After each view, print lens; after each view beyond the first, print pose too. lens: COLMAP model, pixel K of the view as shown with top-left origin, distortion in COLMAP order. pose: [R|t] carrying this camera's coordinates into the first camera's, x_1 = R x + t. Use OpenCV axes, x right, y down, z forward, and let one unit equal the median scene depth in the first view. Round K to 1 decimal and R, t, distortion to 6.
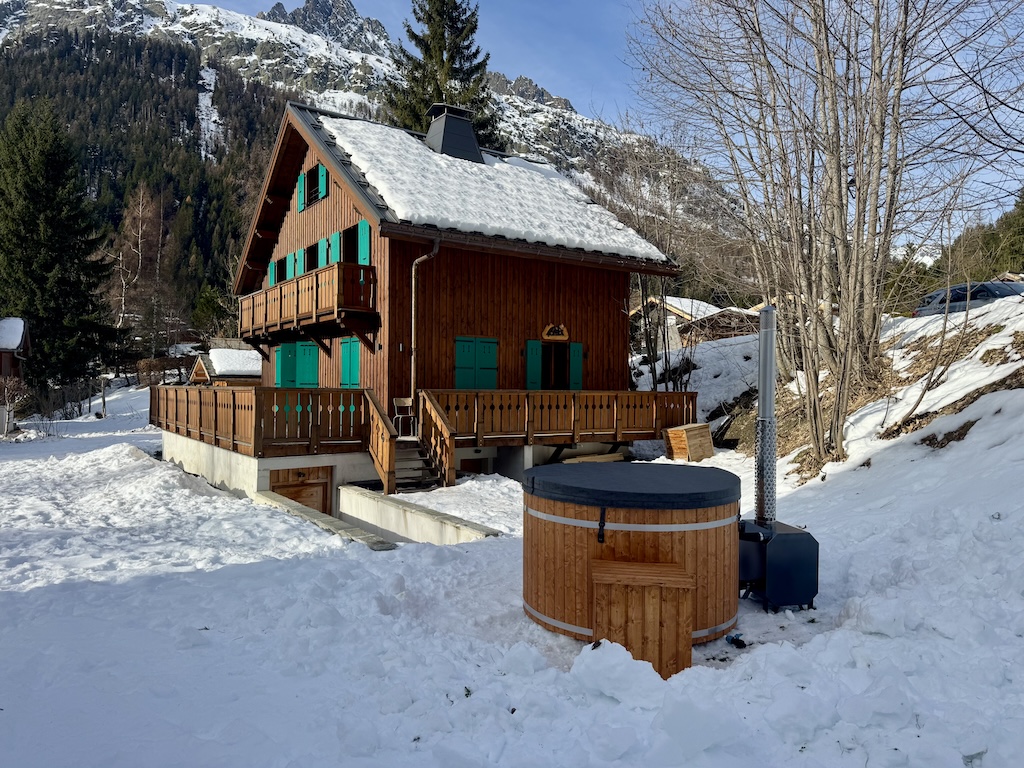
lens RADIAL K [[716.0, 0, 512.0], [0, 716.0, 384.0], [0, 0, 1]] dist [0.149885, -0.252107]
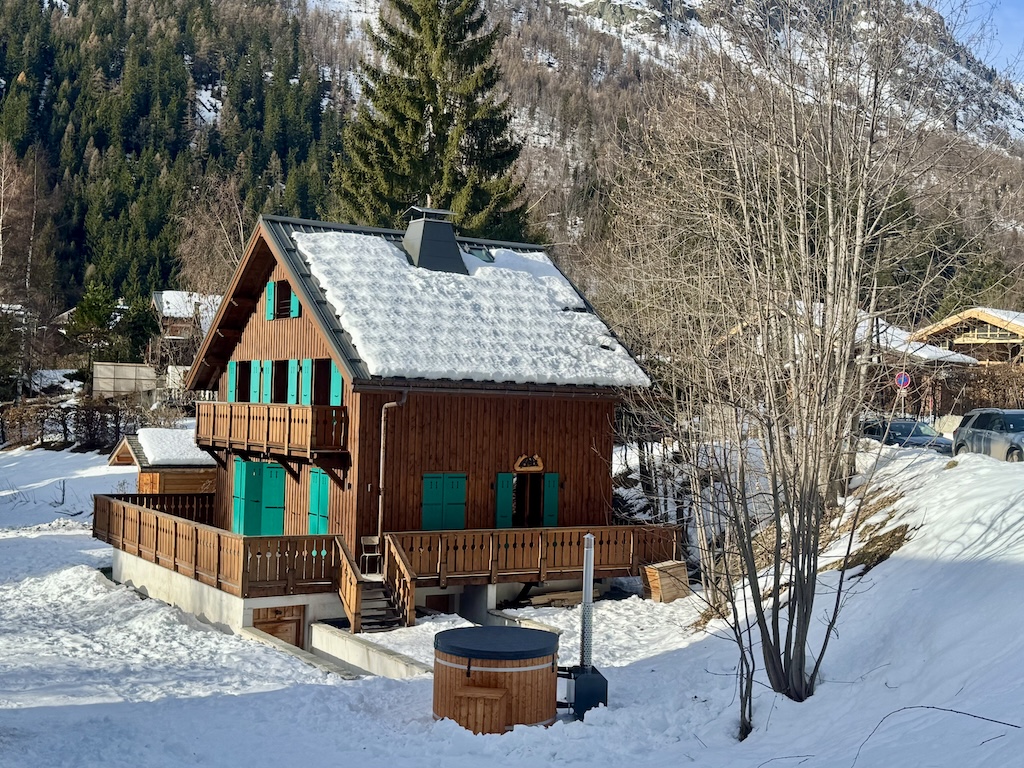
lens RADIAL K [[1305.2, 0, 512.0], [0, 1305.2, 384.0], [0, 0, 1]] dist [0.125106, -0.003432]
pose [[0.998490, 0.017562, -0.052045, 0.145916], [-0.018070, 0.999793, -0.009302, -0.185347], [0.051871, 0.010228, 0.998601, -0.872958]]
